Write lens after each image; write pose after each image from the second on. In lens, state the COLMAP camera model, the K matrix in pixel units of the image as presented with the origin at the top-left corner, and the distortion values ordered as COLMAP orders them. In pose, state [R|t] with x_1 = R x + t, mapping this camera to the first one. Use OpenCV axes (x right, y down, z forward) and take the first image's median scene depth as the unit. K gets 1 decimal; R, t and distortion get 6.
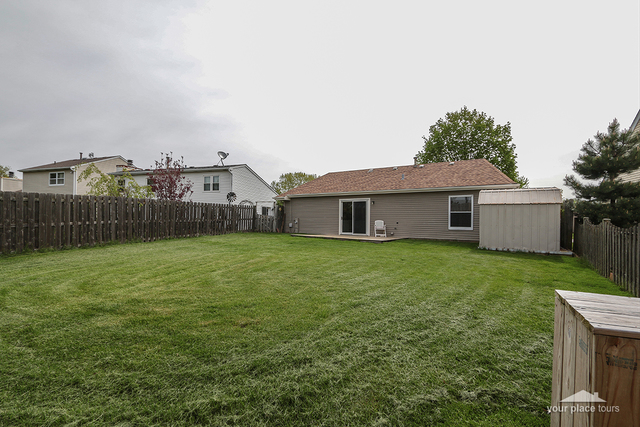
lens RADIAL K [[283.5, 0, 316.5], [0, 283.5, 214.7], [0, 0, 1]] dist [-0.000104, 0.000517]
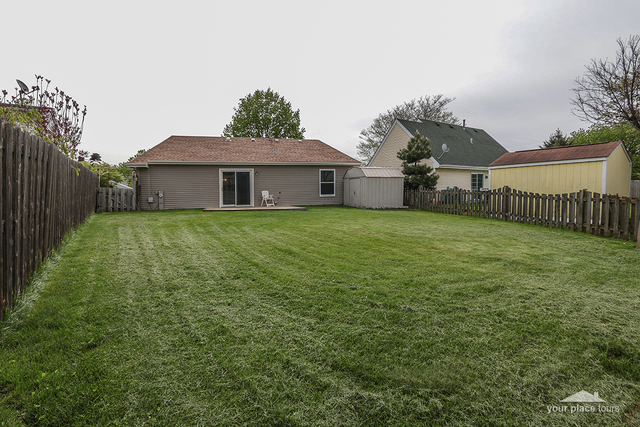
lens RADIAL K [[283.5, 0, 316.5], [0, 283.5, 214.7], [0, 0, 1]] dist [-0.000104, 0.000517]
pose [[0.682544, -0.084913, 0.725895, -0.390671], [0.011629, 0.994364, 0.105383, -0.000186], [-0.730752, -0.063487, 0.679684, 0.142909]]
